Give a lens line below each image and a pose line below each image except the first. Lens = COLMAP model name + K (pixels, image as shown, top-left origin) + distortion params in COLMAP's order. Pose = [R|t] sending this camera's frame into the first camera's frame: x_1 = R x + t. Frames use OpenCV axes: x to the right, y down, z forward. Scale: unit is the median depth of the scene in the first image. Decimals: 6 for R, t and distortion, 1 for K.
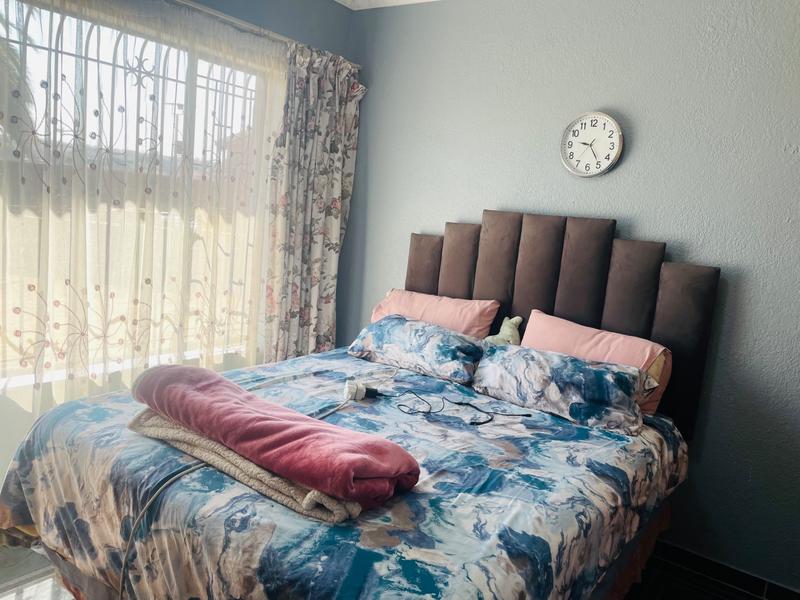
lens RADIAL K [[611.5, 0, 402.8], [0, 611.5, 290.9], [0, 0, 1]] dist [0.087490, -0.127759]
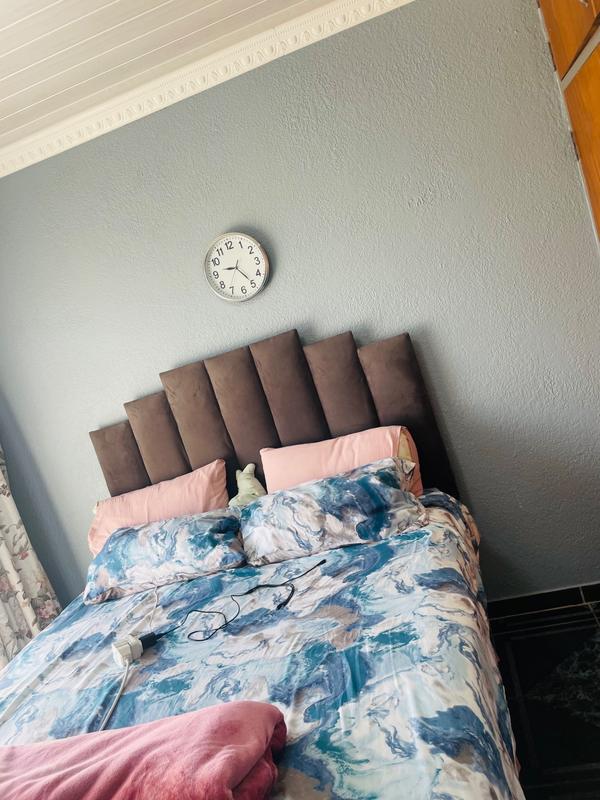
lens RADIAL K [[611.5, 0, 296.9], [0, 611.5, 393.0], [0, 0, 1]] dist [0.087490, -0.127759]
pose [[0.834164, -0.415378, 0.362811, -0.047081], [0.439249, 0.898177, 0.018403, -0.048012], [-0.333513, 0.144013, 0.931681, 0.144138]]
